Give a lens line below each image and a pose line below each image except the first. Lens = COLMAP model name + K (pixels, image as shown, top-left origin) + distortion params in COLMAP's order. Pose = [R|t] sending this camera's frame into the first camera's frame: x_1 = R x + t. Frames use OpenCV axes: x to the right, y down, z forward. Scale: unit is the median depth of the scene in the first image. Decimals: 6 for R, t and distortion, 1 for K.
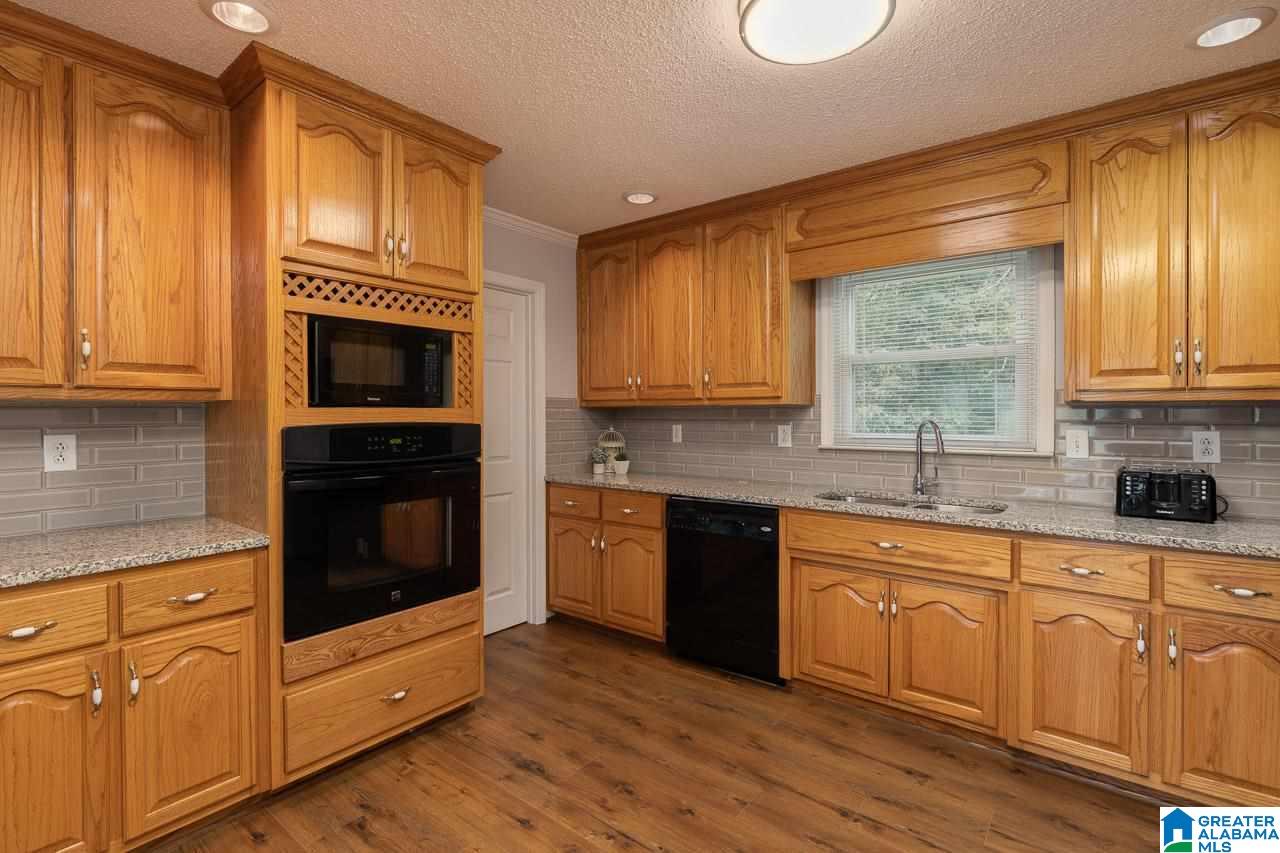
lens RADIAL K [[598.0, 0, 634.0], [0, 598.0, 432.4], [0, 0, 1]] dist [-0.000040, 0.000176]
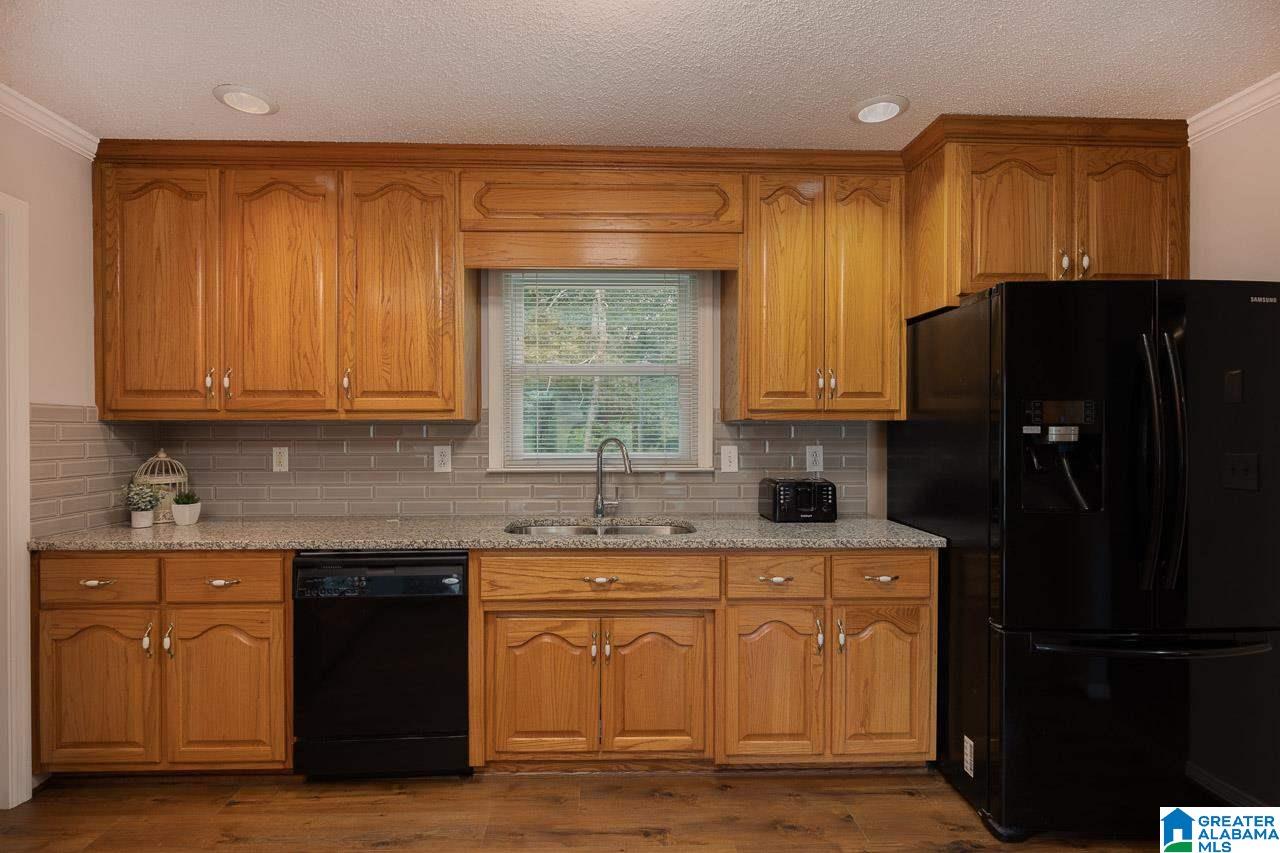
lens RADIAL K [[630.0, 0, 637.7], [0, 630.0, 439.6], [0, 0, 1]] dist [0.000556, -0.000361]
pose [[0.766116, -0.009932, 0.642626, -0.115012], [0.020787, 0.999740, -0.009330, -0.008035], [-0.642366, 0.020506, 0.766124, 0.215091]]
